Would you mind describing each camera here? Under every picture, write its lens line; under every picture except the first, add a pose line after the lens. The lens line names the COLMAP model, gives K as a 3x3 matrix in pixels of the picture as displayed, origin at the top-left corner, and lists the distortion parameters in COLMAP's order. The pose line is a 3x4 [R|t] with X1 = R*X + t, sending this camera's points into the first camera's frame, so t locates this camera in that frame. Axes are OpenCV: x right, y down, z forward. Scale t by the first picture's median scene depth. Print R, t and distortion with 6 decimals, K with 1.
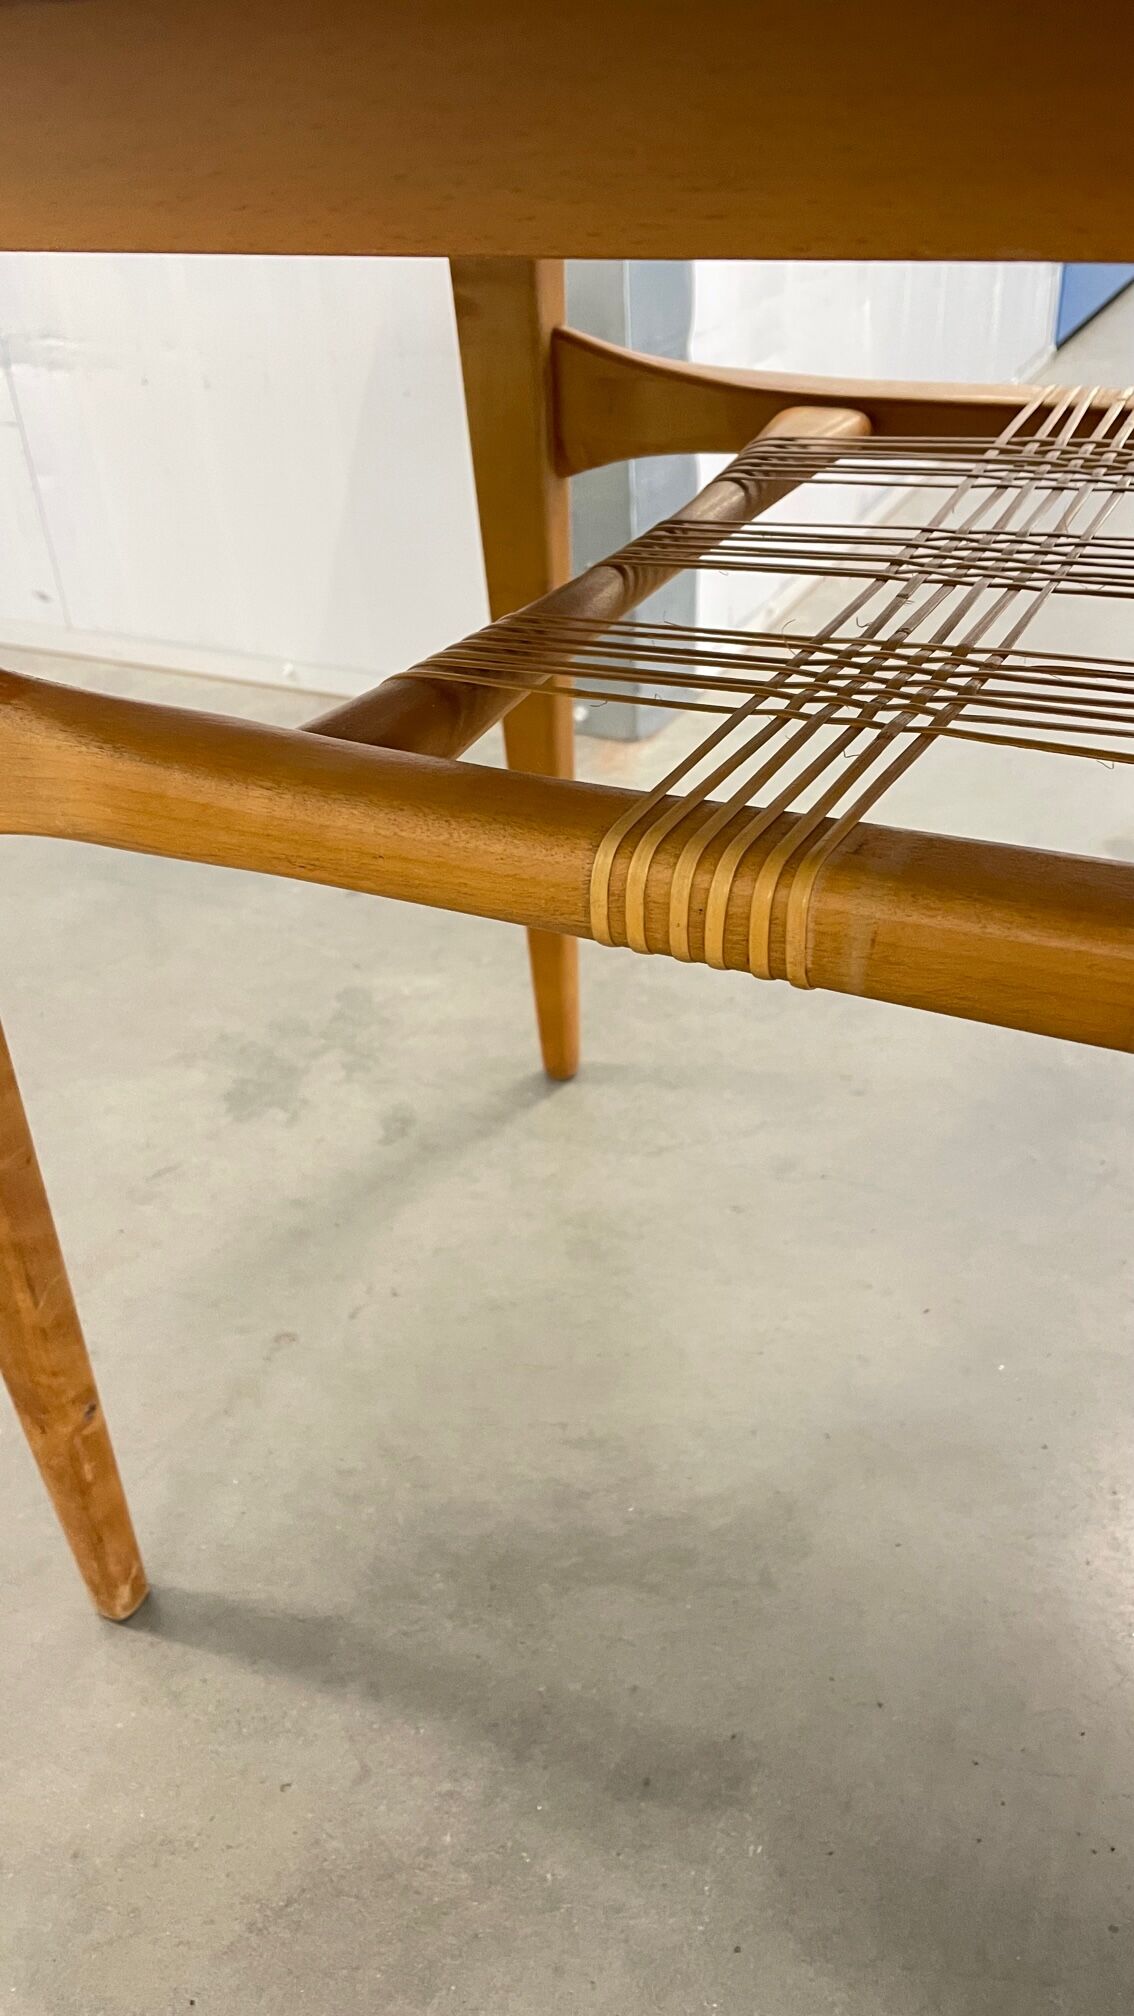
lens RADIAL K [[1522.3, 0, 557.6], [0, 1522.3, 1007.5], [0, 0, 1]] dist [0.103068, -0.119474]
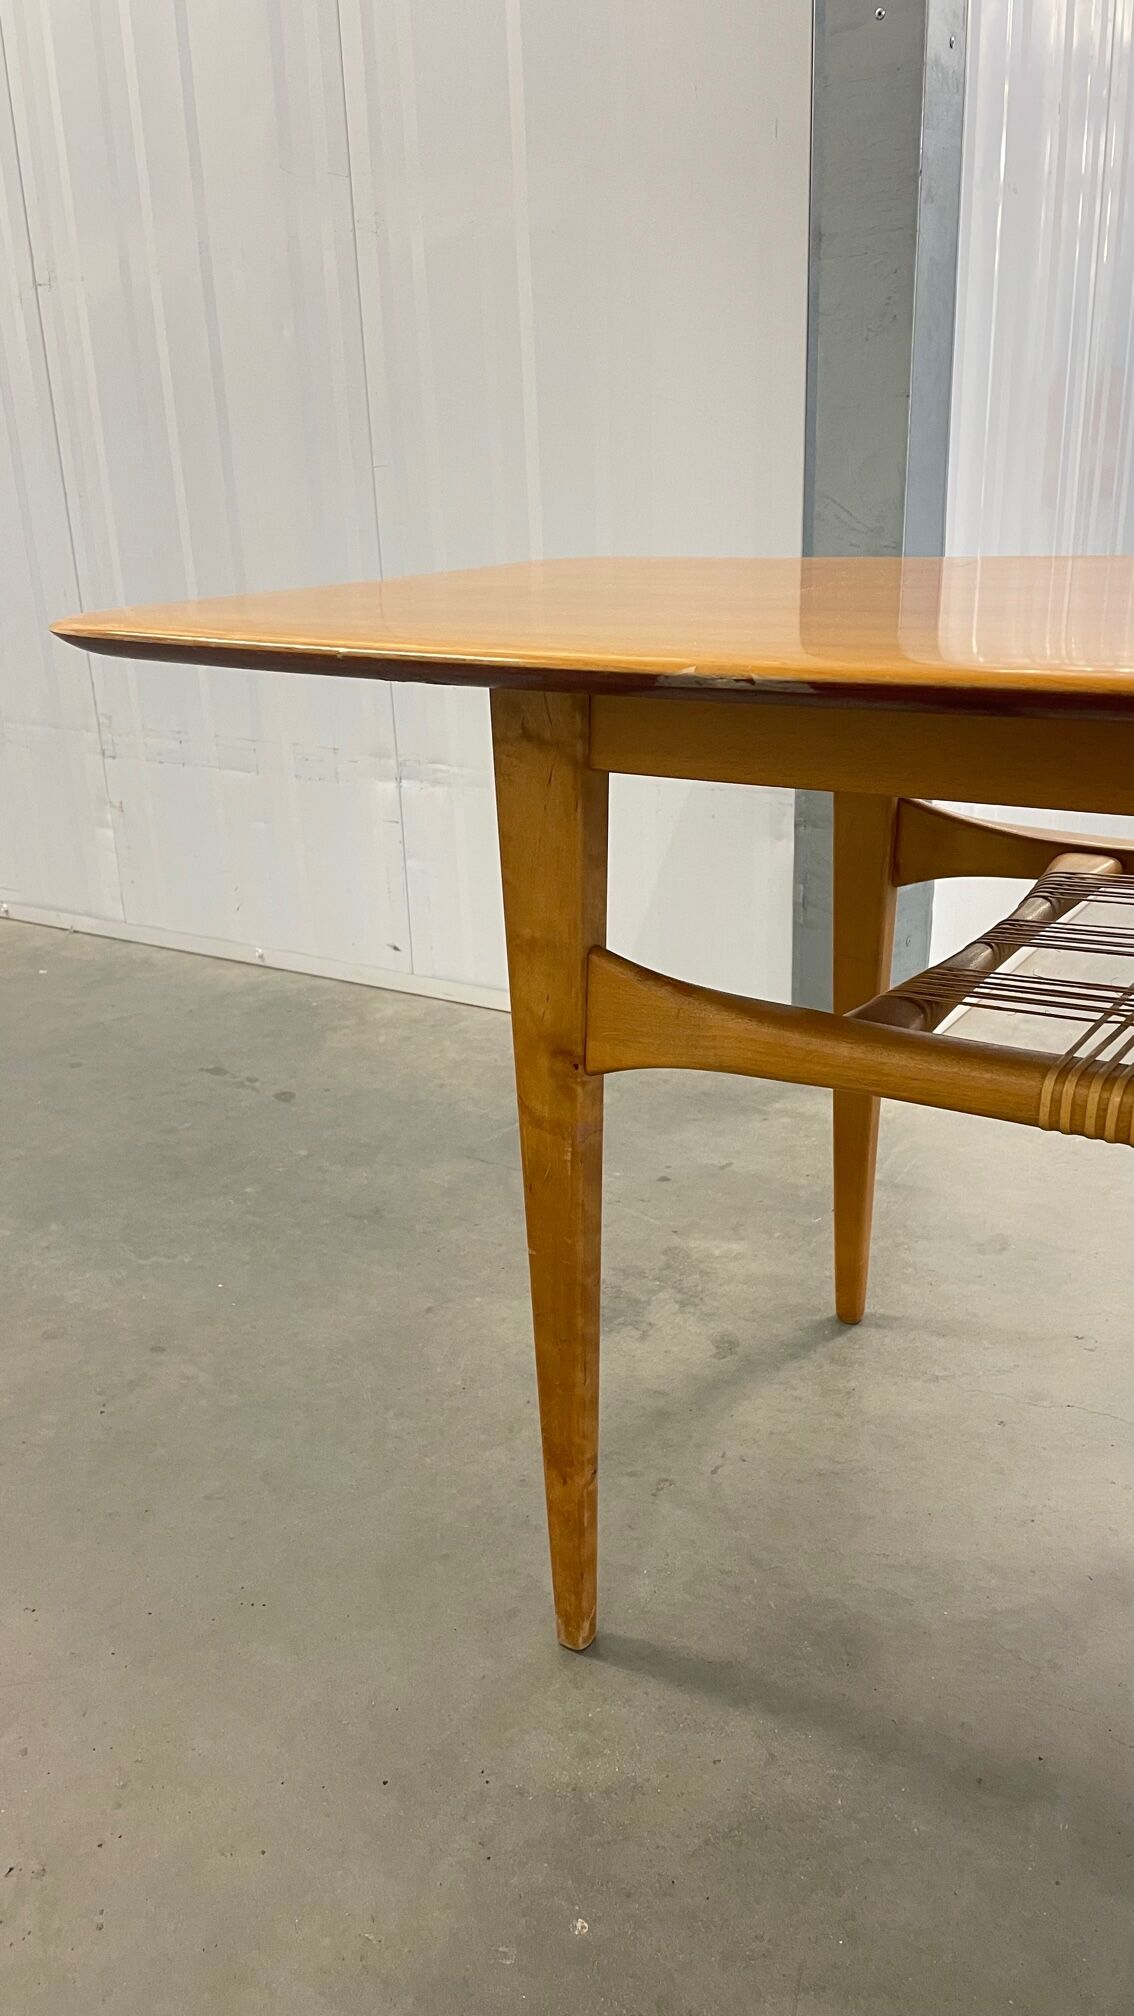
lens RADIAL K [[1513.3, 0, 569.3], [0, 1513.3, 1014.6], [0, 0, 1]] dist [0.102659, -0.118576]
pose [[0.995075, 0.059163, -0.079537, -0.193366], [-0.075932, 0.970714, -0.227923, 0.139372], [0.063723, 0.232840, 0.970425, -0.431717]]
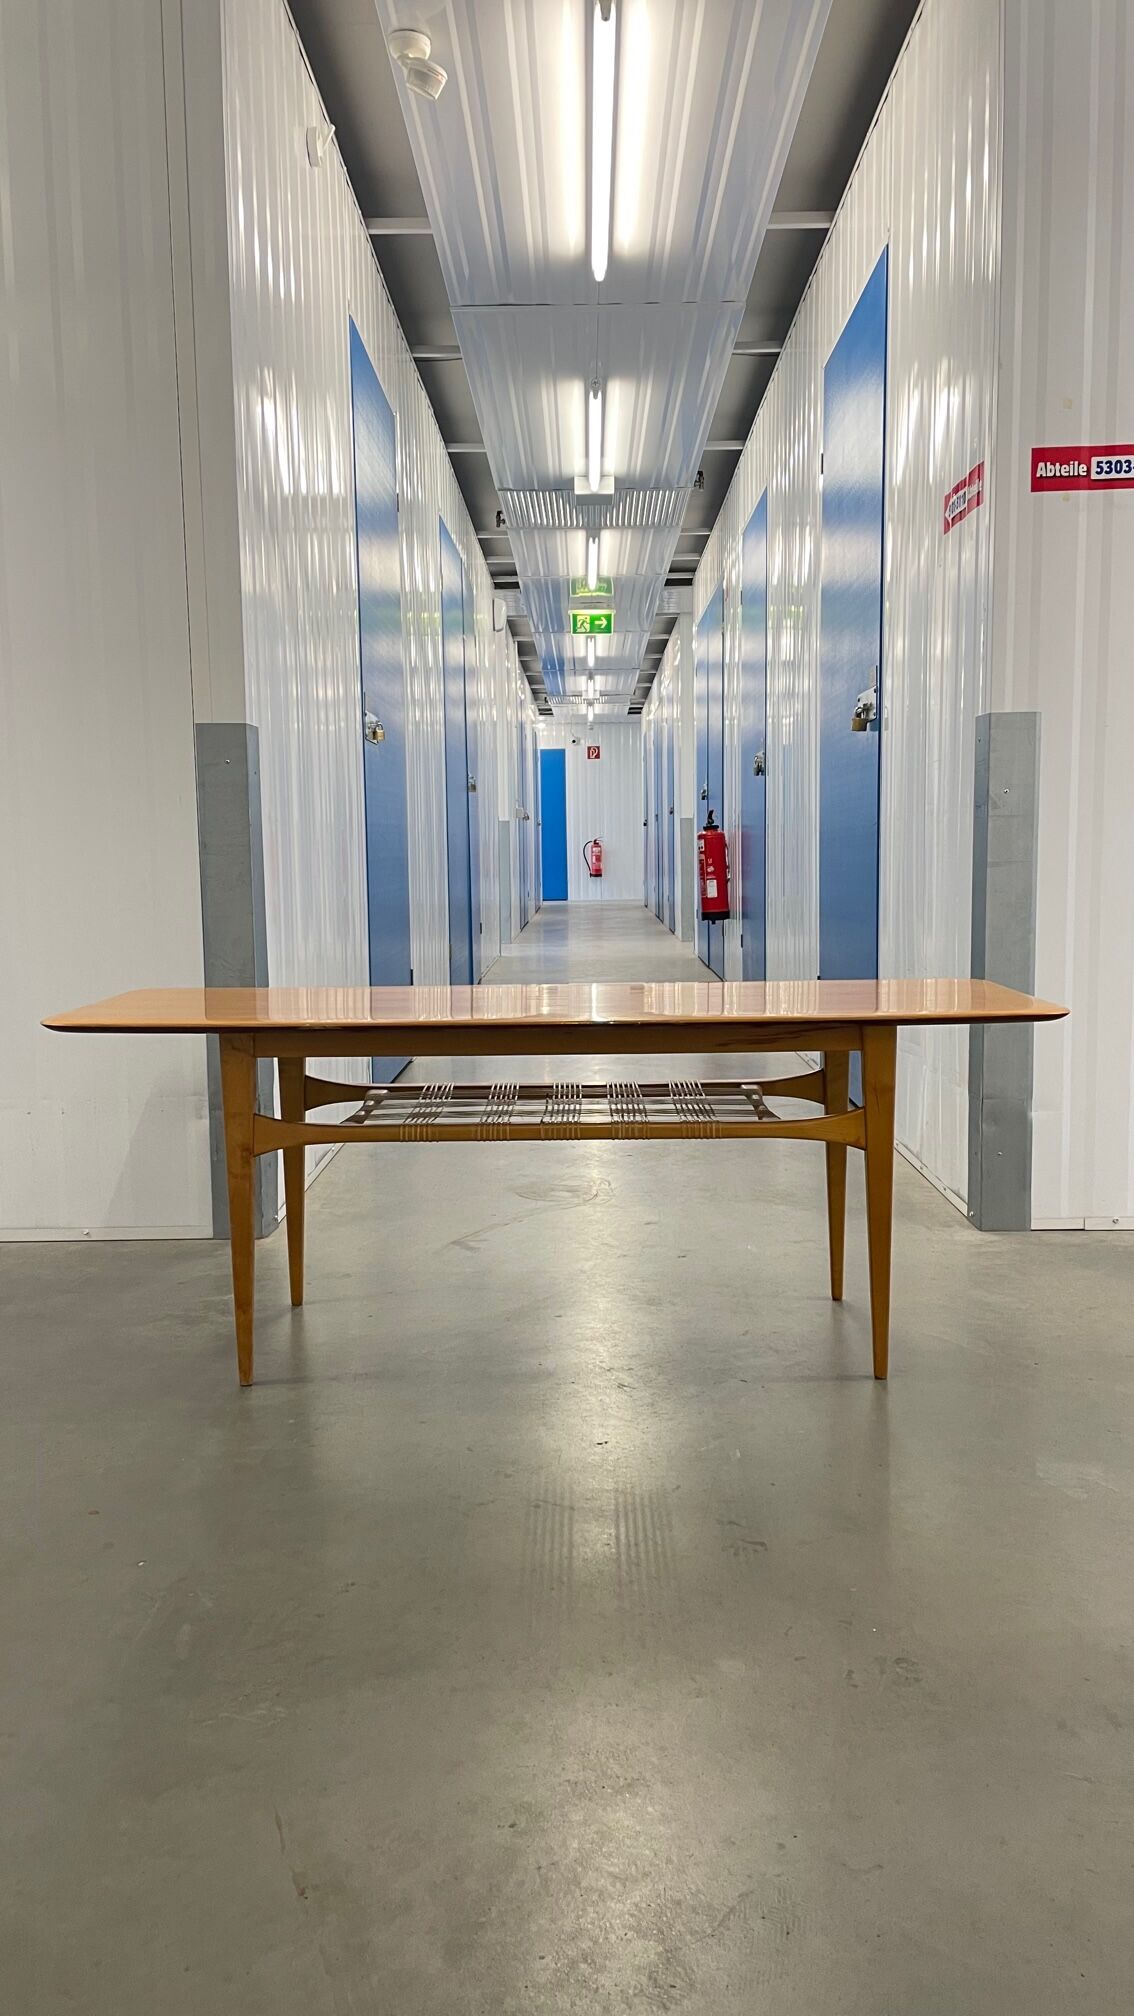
lens RADIAL K [[1528.0, 0, 570.0], [0, 1528.0, 1021.5], [0, 0, 1]] dist [0.093326, -0.006224]
pose [[0.894705, 0.000490, 0.446658, -1.130565], [0.206497, 0.886261, -0.414608, 1.191055], [-0.396058, 0.463185, 0.792841, -2.411972]]
